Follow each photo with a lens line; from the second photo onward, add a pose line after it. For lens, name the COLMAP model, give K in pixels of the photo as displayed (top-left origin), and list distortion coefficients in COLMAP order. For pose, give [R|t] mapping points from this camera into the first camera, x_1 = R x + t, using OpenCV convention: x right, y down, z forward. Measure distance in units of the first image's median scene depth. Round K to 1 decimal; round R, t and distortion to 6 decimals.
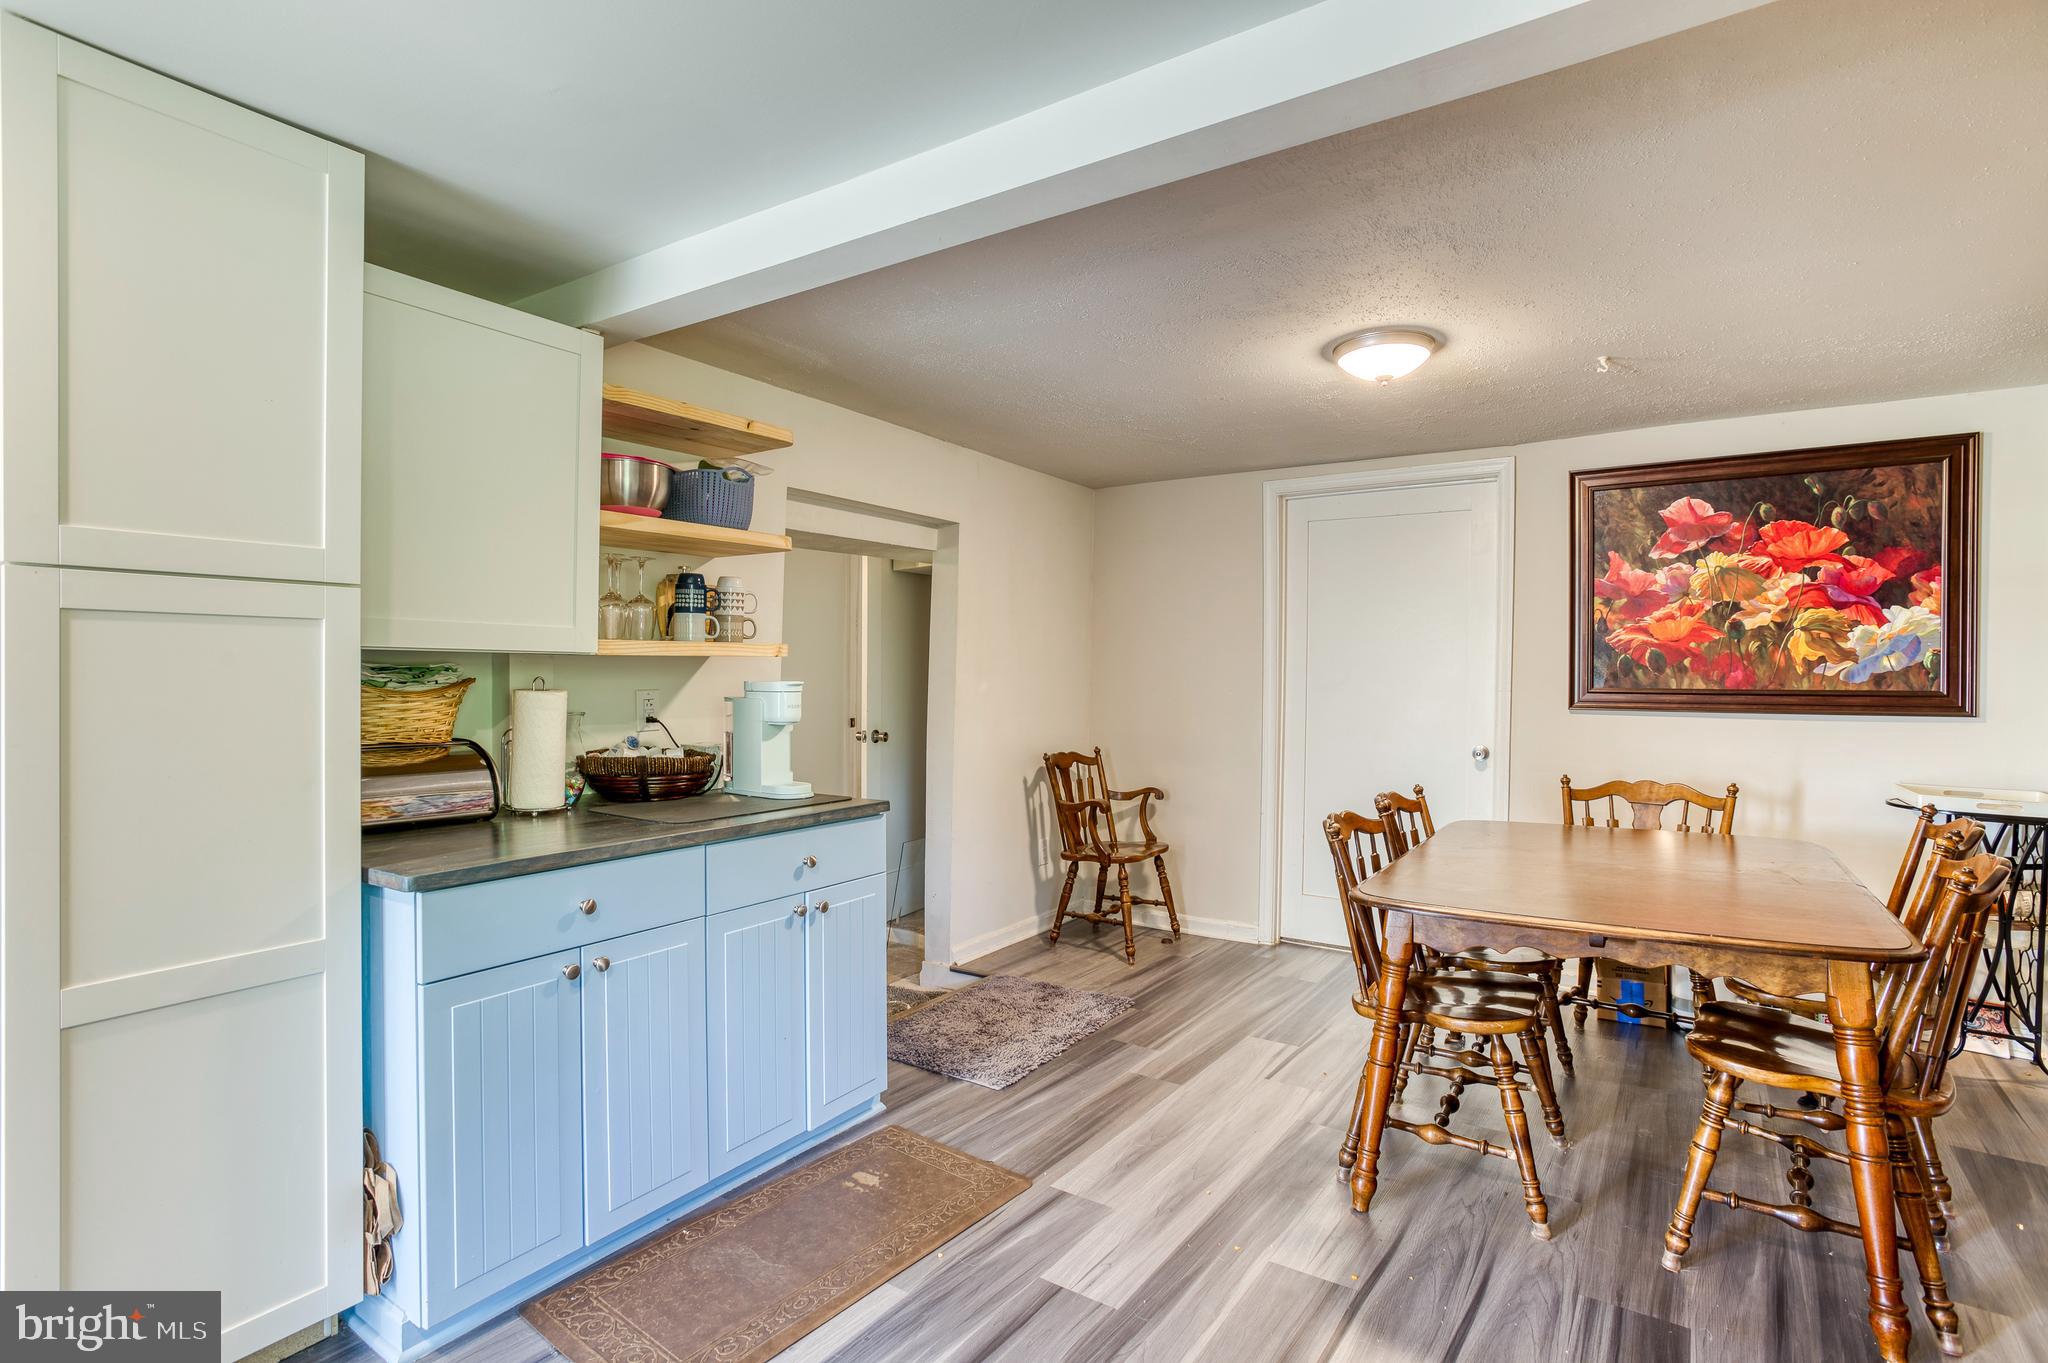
lens RADIAL K [[990.3, 0, 1025.9], [0, 990.3, 680.1], [0, 0, 1]] dist [-0.030887, 0.000827]
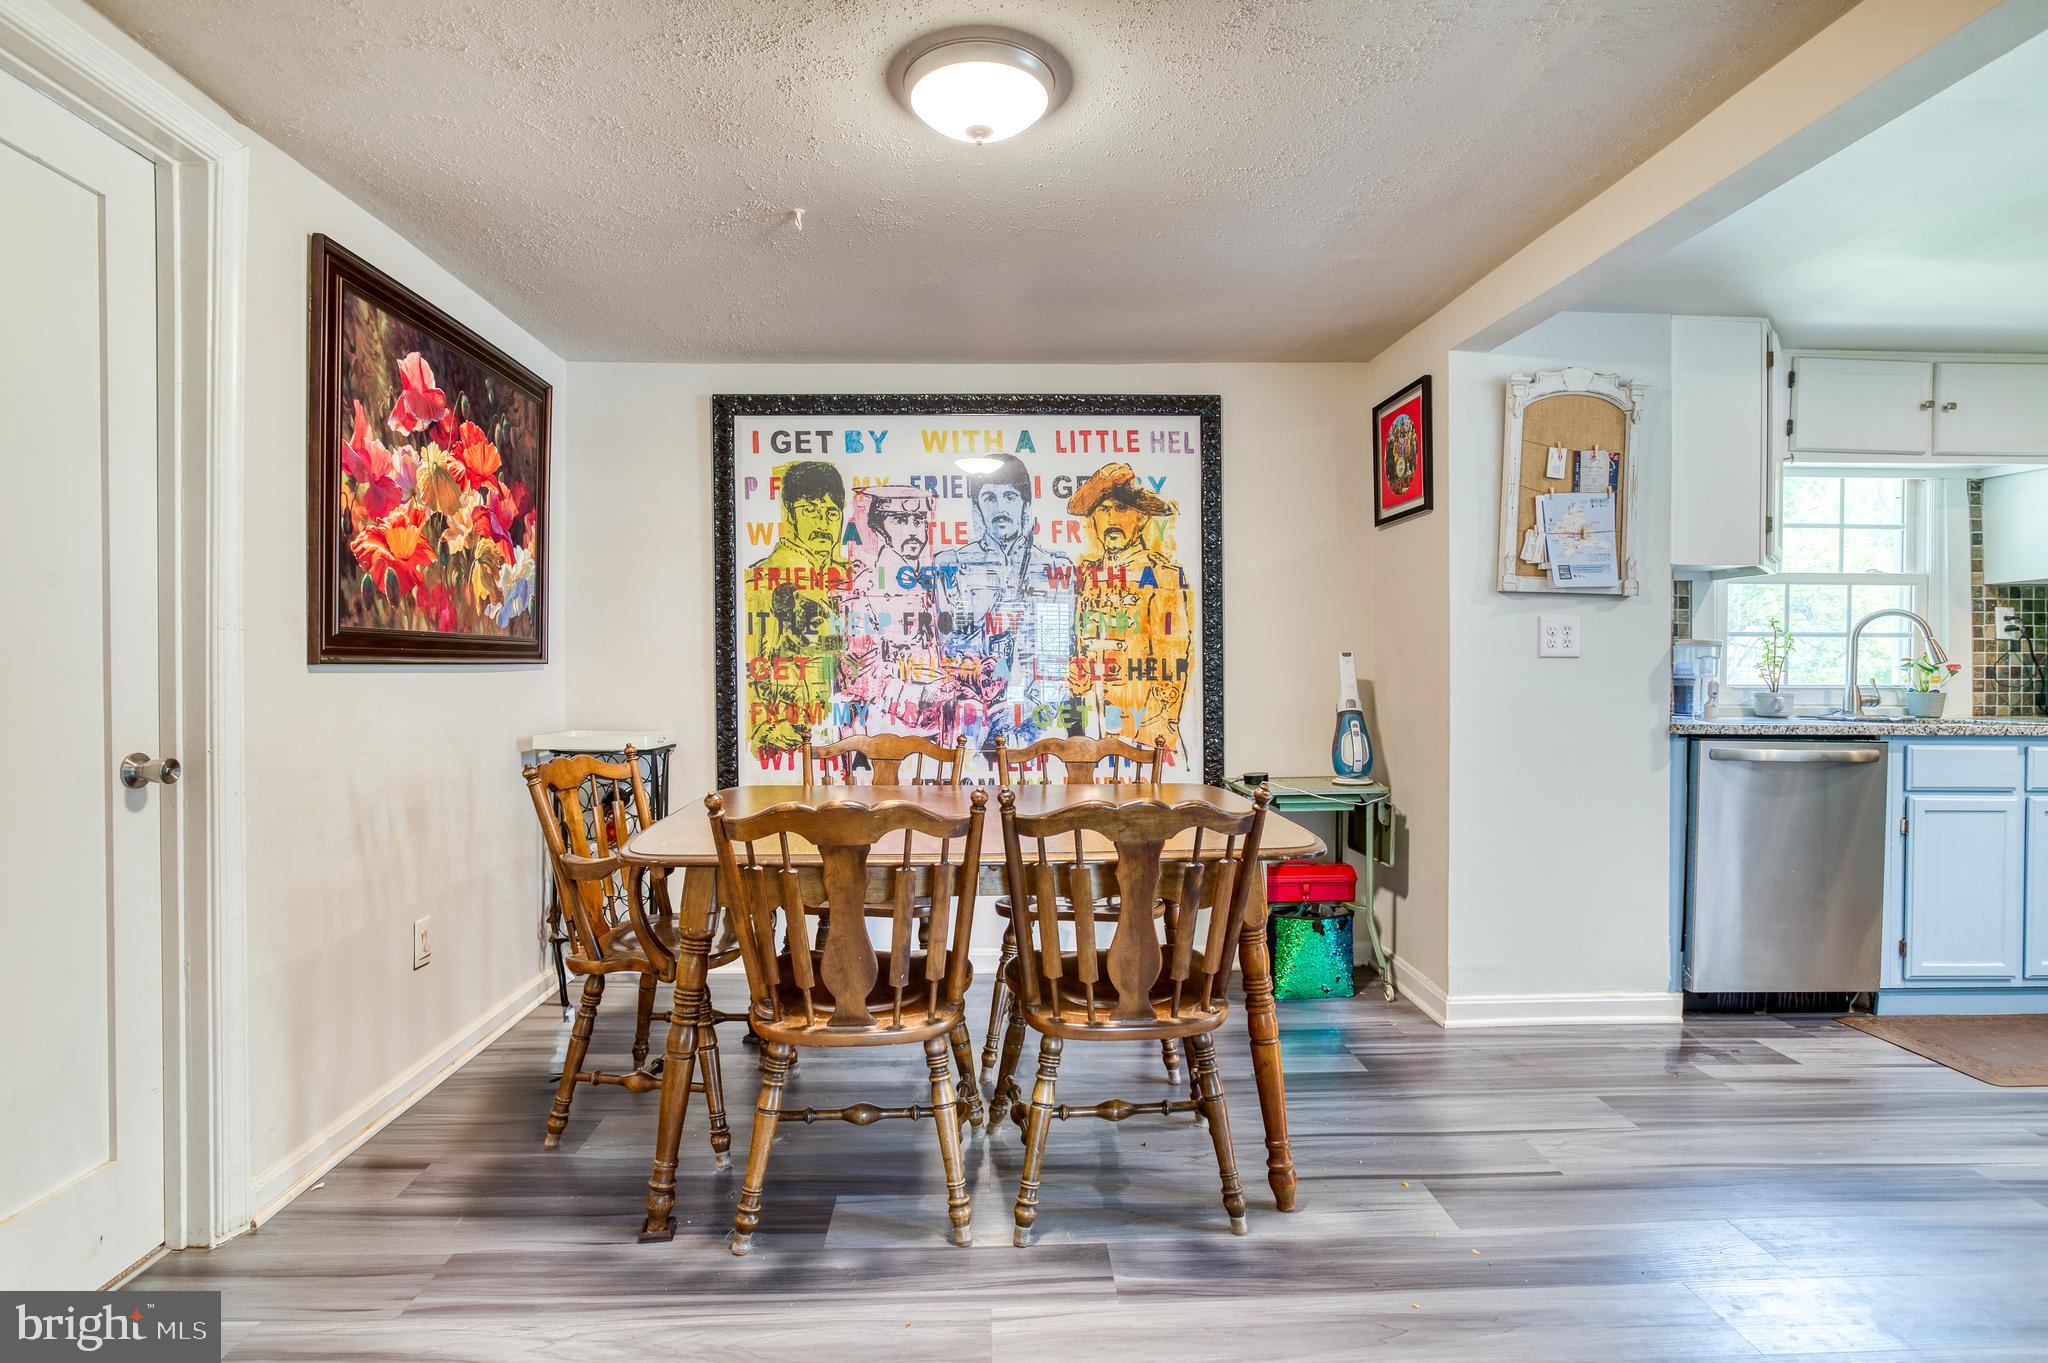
lens RADIAL K [[990.3, 0, 1020.7], [0, 990.3, 668.0], [0, 0, 1]] dist [-0.030887, 0.000827]
pose [[-0.631763, -0.010910, 0.775085, -0.125104], [-0.001081, 0.999912, 0.013194, 0.024807], [-0.775161, 0.007498, -0.631719, 1.079933]]
